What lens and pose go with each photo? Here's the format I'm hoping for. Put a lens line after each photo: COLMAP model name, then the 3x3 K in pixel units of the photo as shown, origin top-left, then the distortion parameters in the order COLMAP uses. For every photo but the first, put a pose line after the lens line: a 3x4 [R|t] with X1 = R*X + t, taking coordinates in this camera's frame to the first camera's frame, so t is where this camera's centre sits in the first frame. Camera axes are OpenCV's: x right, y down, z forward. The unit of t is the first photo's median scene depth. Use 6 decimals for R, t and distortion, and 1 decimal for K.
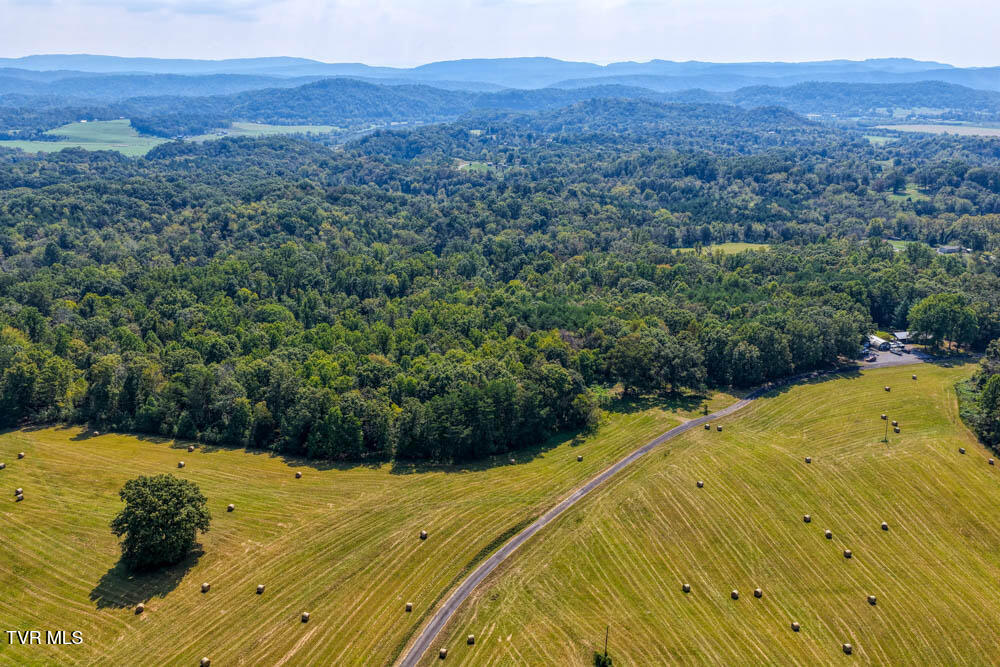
lens RADIAL K [[833.7, 0, 503.0], [0, 833.7, 330.6], [0, 0, 1]] dist [-0.017396, 0.046375]
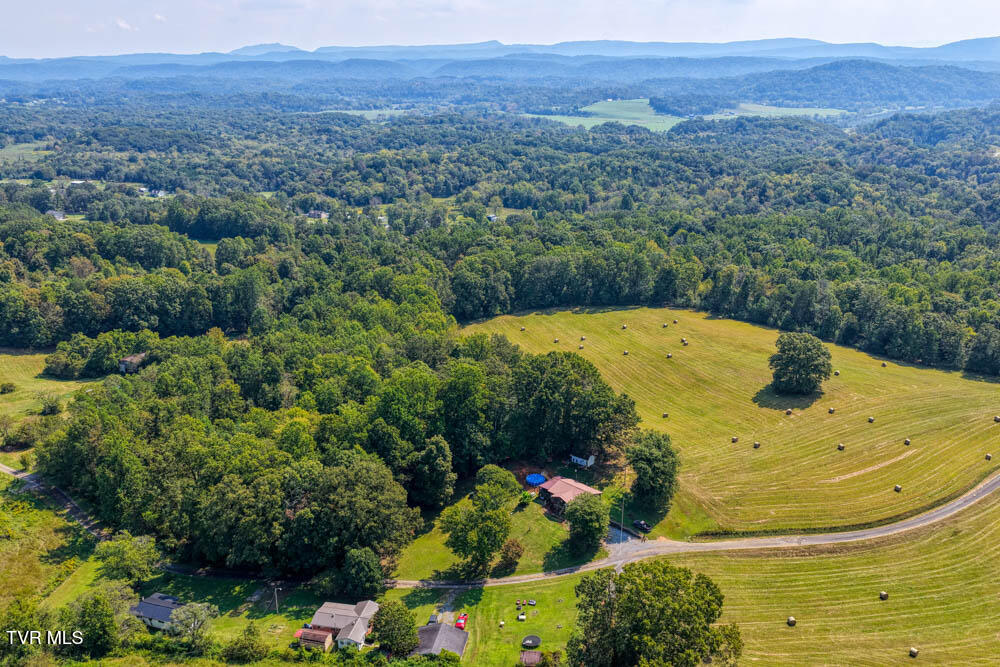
lens RADIAL K [[833.7, 0, 498.3], [0, 833.7, 331.6], [0, 0, 1]] dist [-0.017396, 0.046375]
pose [[0.847678, 0.157143, -0.506704, -0.022848], [-0.146678, 0.987313, 0.060813, 0.028684], [0.509832, 0.022772, 0.859973, -0.095656]]
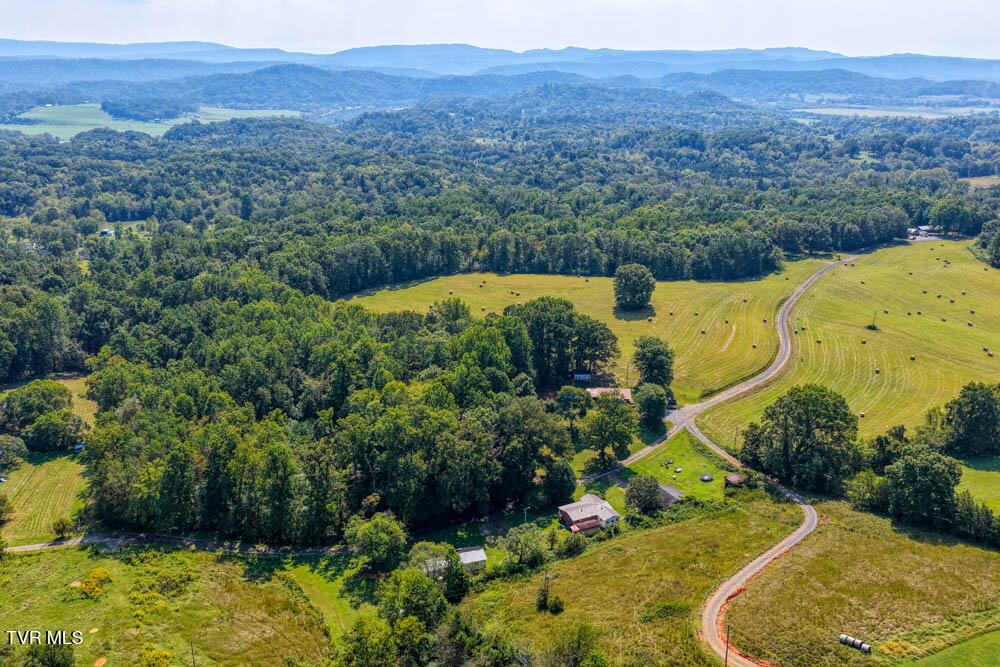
lens RADIAL K [[833.7, 0, 502.1], [0, 833.7, 338.0], [0, 0, 1]] dist [-0.017396, 0.046375]
pose [[0.993746, -0.030988, 0.107279, -0.169380], [0.028525, 0.999295, 0.024419, 0.052368], [-0.107960, -0.021206, 0.993929, -0.170314]]
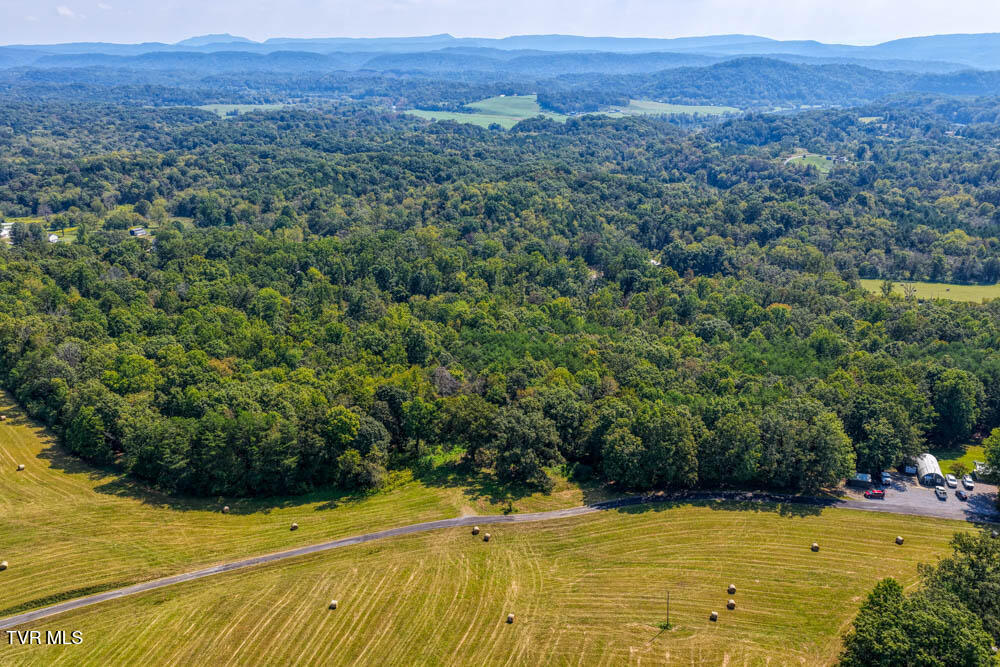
lens RADIAL K [[833.7, 0, 500.9], [0, 833.7, 333.1], [0, 0, 1]] dist [-0.017396, 0.046375]
pose [[0.866744, 0.159341, -0.472616, 0.148790], [-0.146773, 0.987121, 0.063634, -0.027908], [0.476668, 0.014212, 0.878968, 0.088004]]
